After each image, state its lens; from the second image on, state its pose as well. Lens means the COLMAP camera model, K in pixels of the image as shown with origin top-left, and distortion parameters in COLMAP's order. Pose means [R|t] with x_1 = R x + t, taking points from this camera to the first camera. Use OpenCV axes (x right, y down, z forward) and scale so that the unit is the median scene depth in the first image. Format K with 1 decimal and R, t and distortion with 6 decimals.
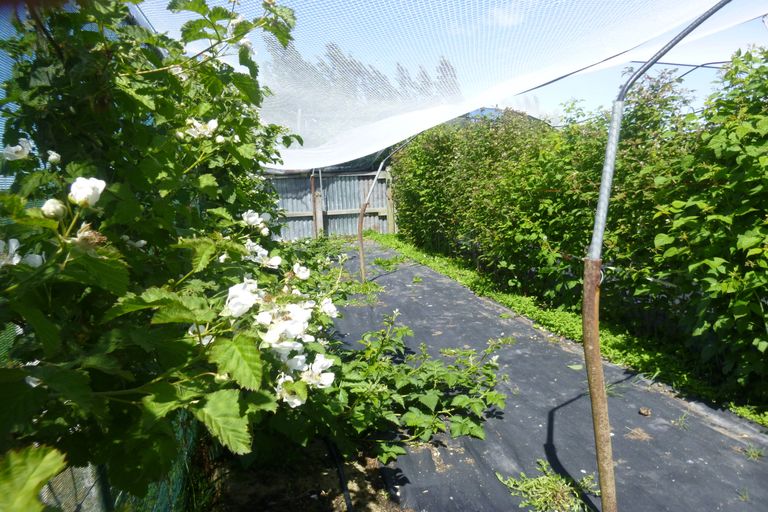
lens RADIAL K [[539.5, 0, 384.0], [0, 539.5, 256.0], [0, 0, 1]] dist [-0.034895, -0.001152]
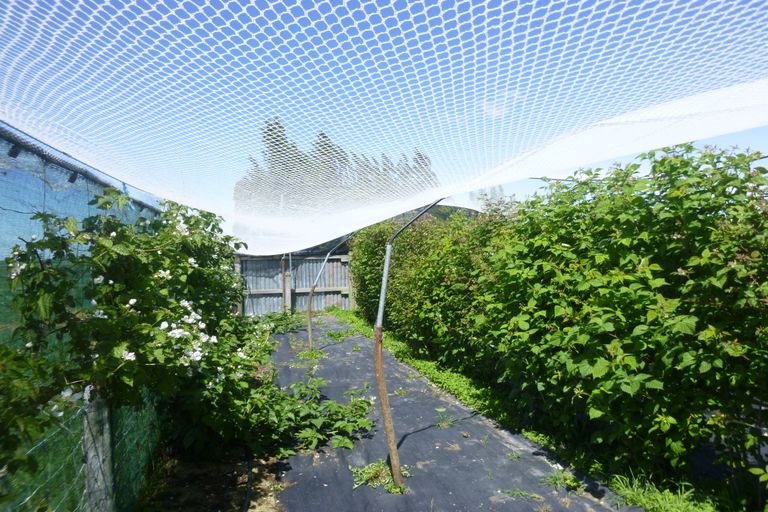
lens RADIAL K [[525.3, 0, 384.0], [0, 525.3, 256.0], [0, 0, 1]] dist [0.001793, -0.001063]
pose [[0.999283, 0.023233, 0.029881, 0.107504], [-0.018709, 0.989453, -0.143642, 0.007708], [-0.032904, 0.142980, 0.989179, -0.263080]]
